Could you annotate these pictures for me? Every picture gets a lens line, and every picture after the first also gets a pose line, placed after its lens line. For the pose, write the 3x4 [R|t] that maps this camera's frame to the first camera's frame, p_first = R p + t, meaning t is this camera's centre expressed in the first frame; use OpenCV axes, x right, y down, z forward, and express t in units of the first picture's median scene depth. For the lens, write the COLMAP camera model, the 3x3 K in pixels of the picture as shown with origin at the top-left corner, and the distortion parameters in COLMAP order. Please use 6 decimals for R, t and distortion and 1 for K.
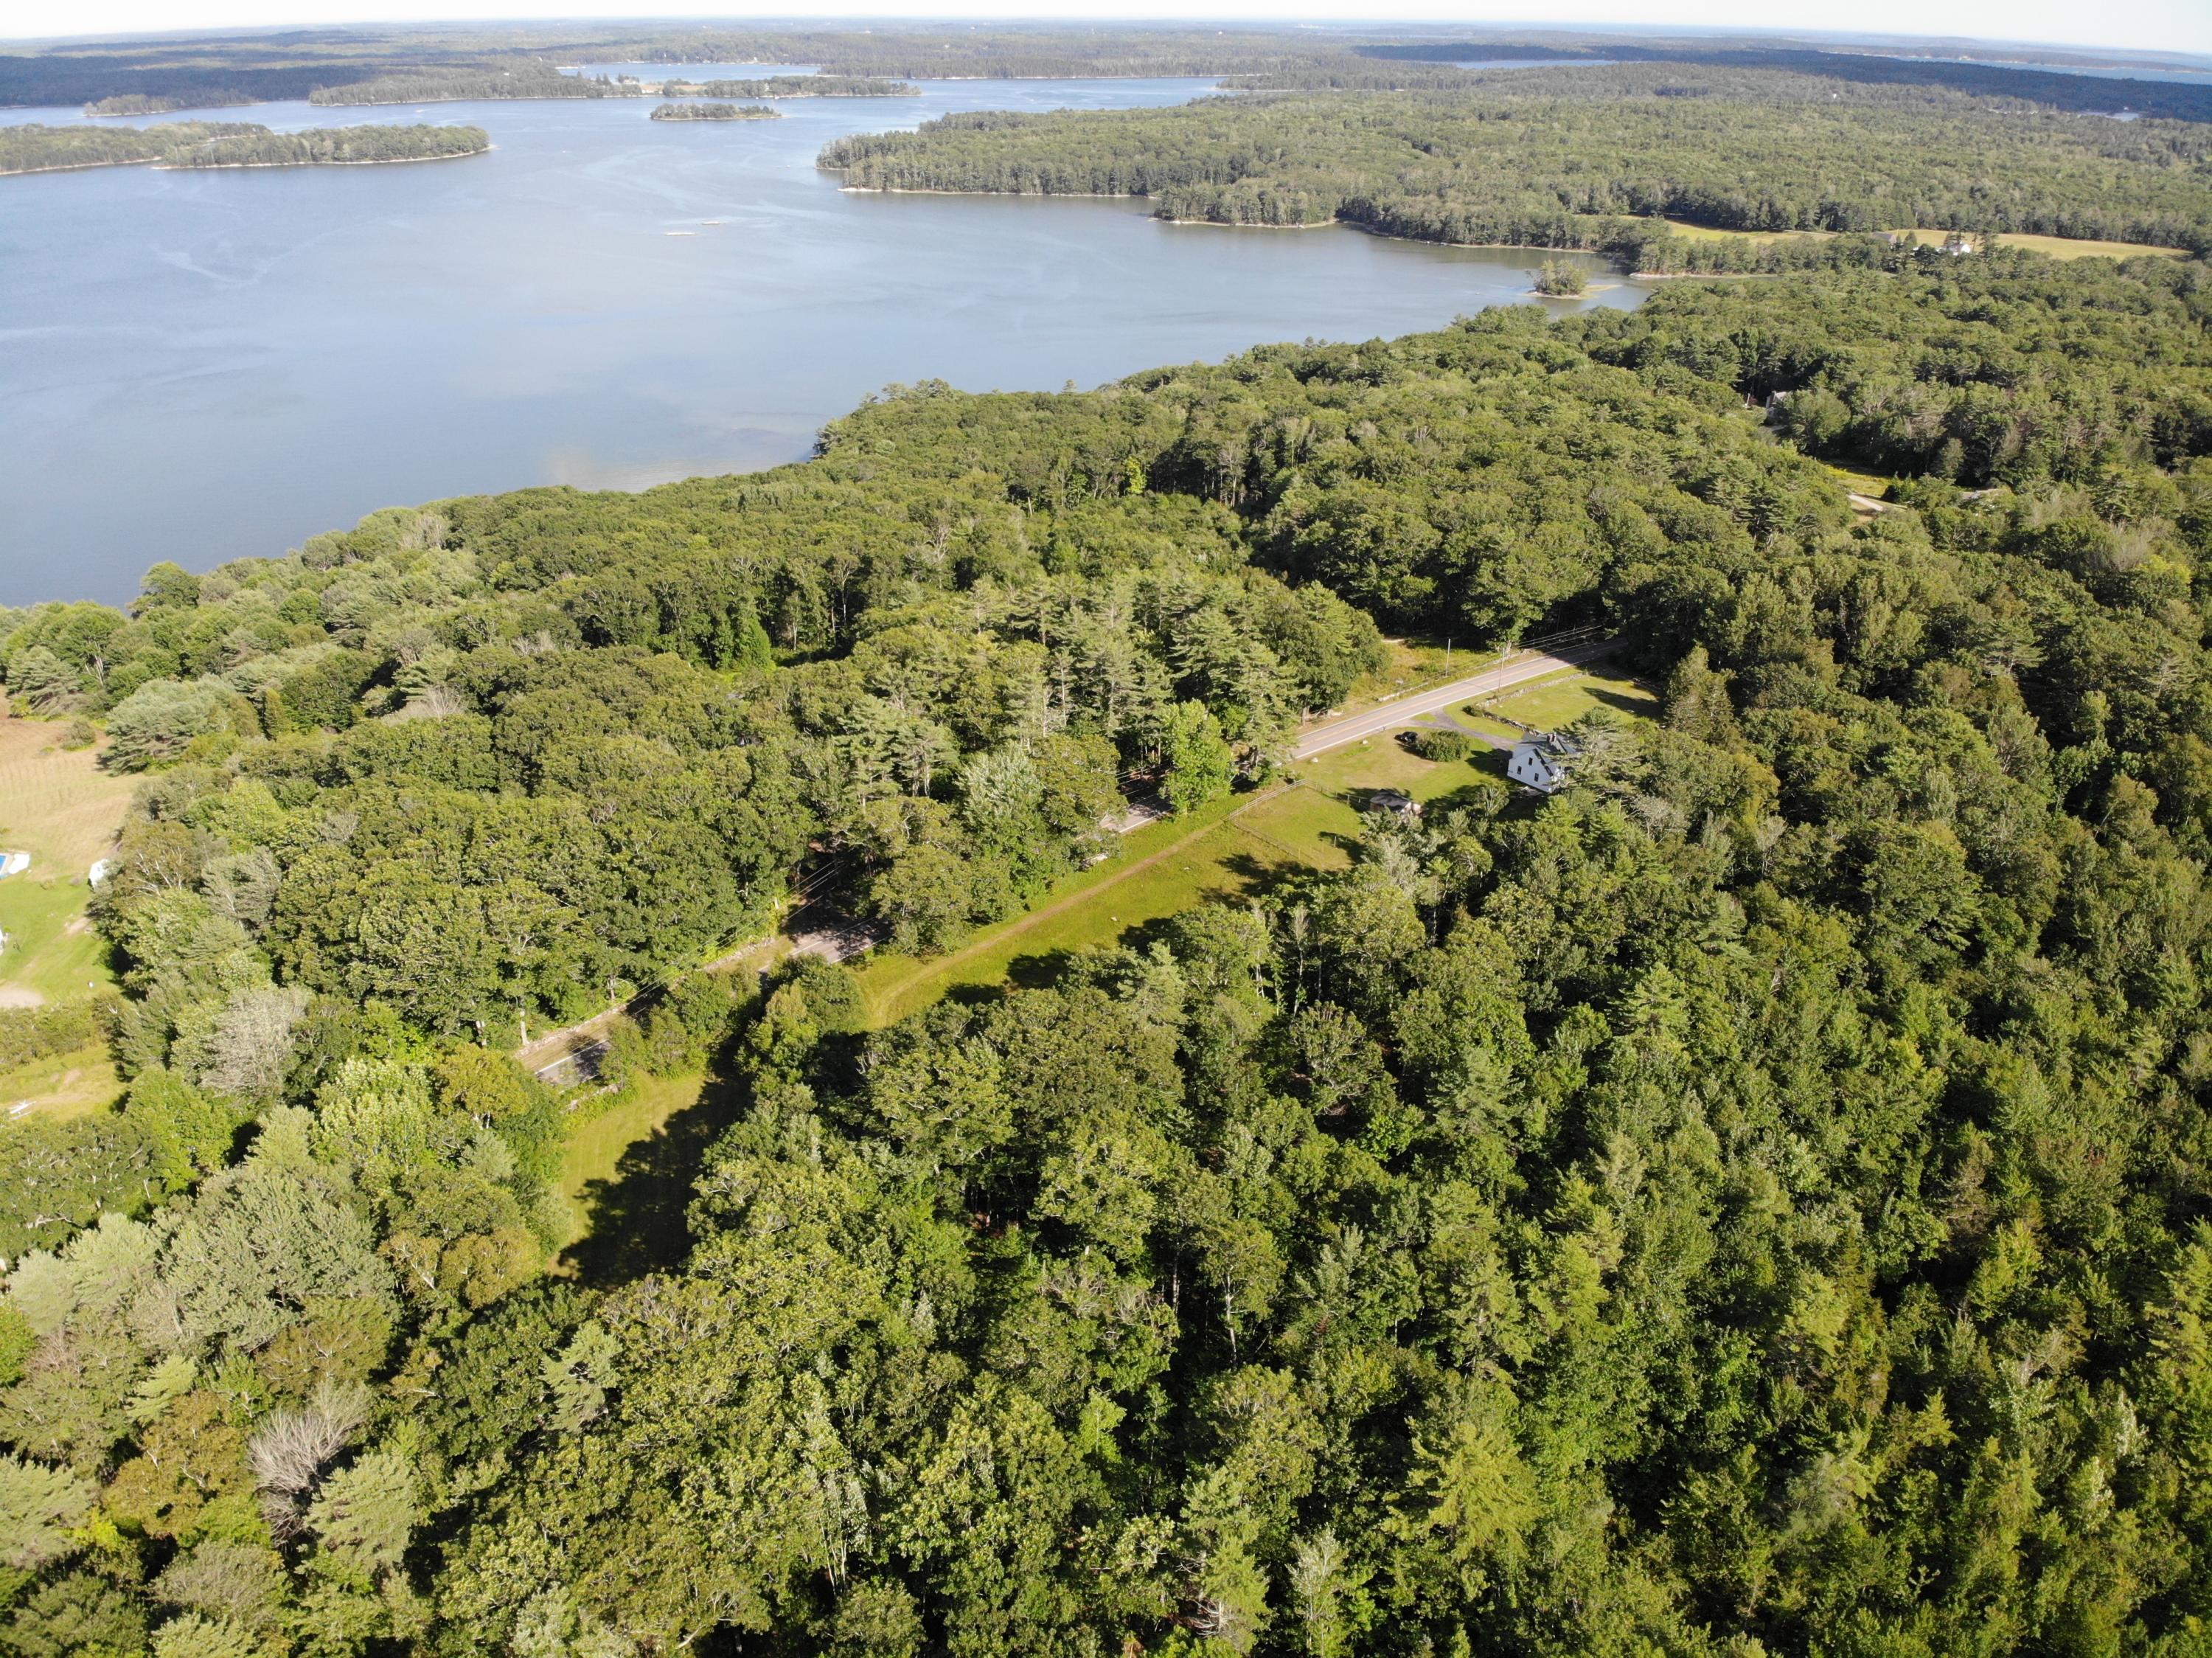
lens RADIAL K [[1656.3, 0, 1106.0], [0, 1656.3, 829.0], [0, 0, 1]] dist [0.100026, -0.209560]
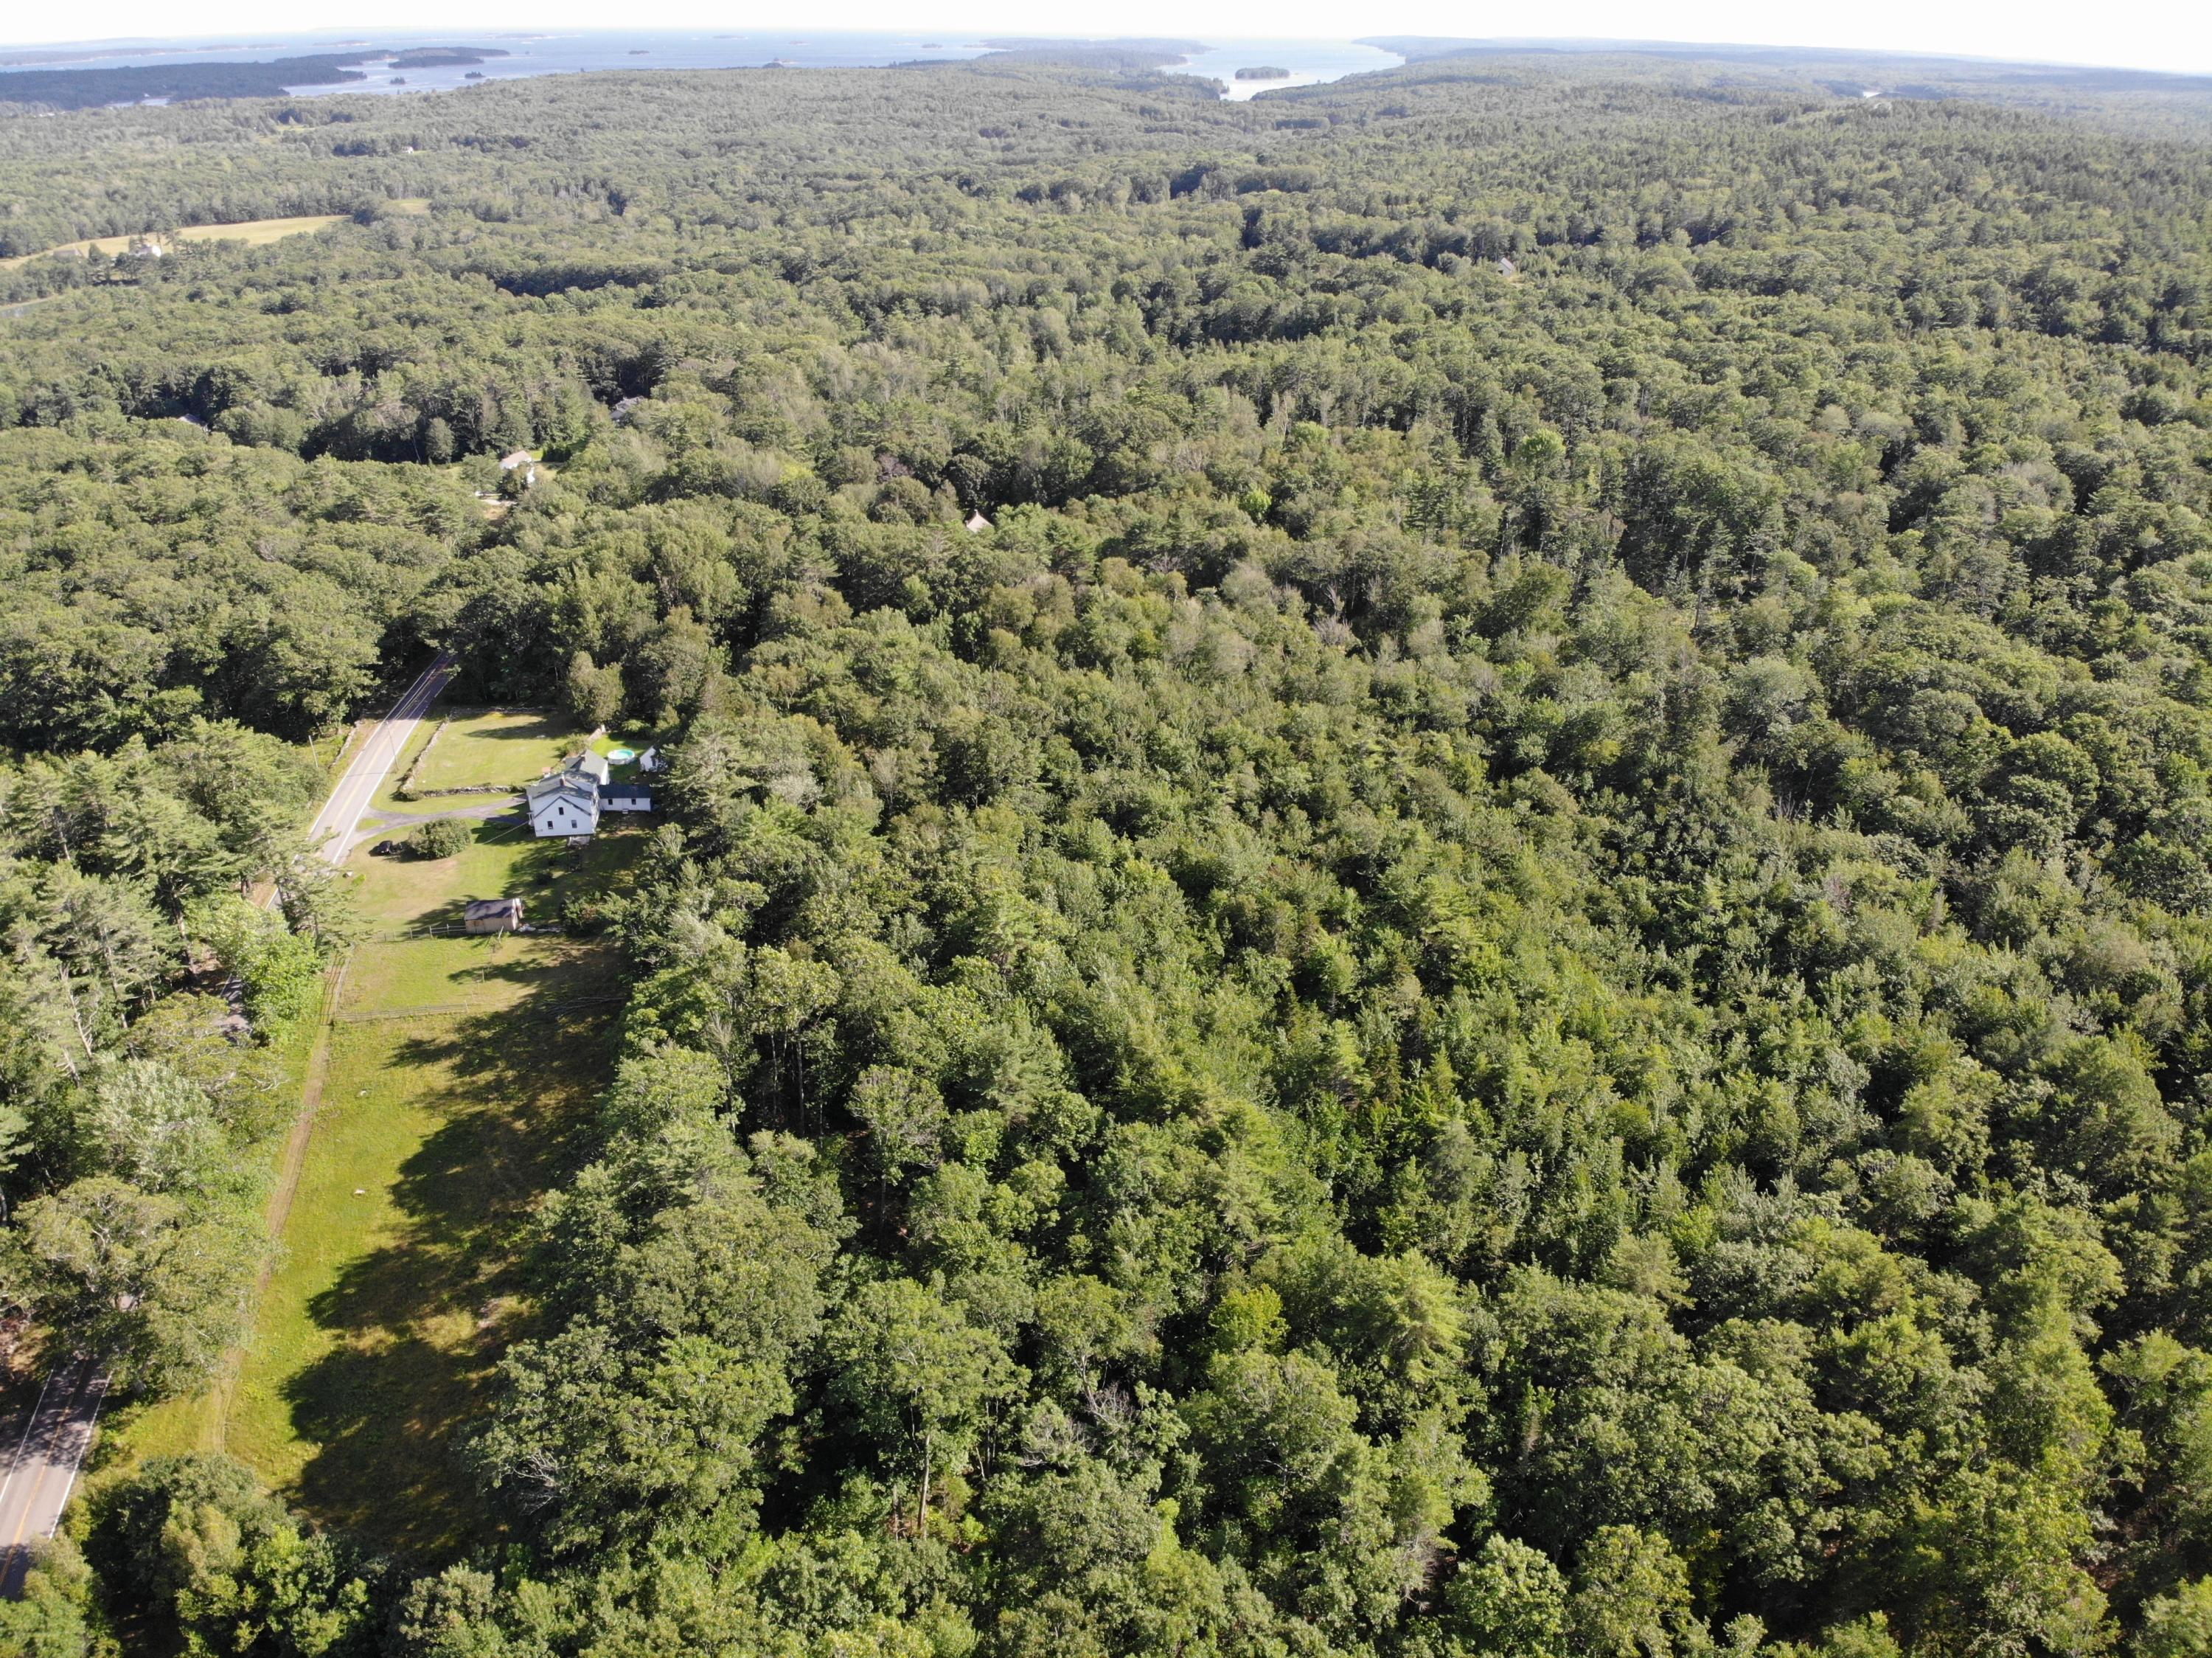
lens RADIAL K [[1656.3, 0, 1106.0], [0, 1656.3, 829.0], [0, 0, 1]] dist [0.100026, -0.209560]
pose [[0.439311, -0.383106, 0.812549, -0.335656], [0.378860, 0.899144, 0.219101, -0.109869], [-0.814538, 0.211589, 0.540147, 0.238146]]
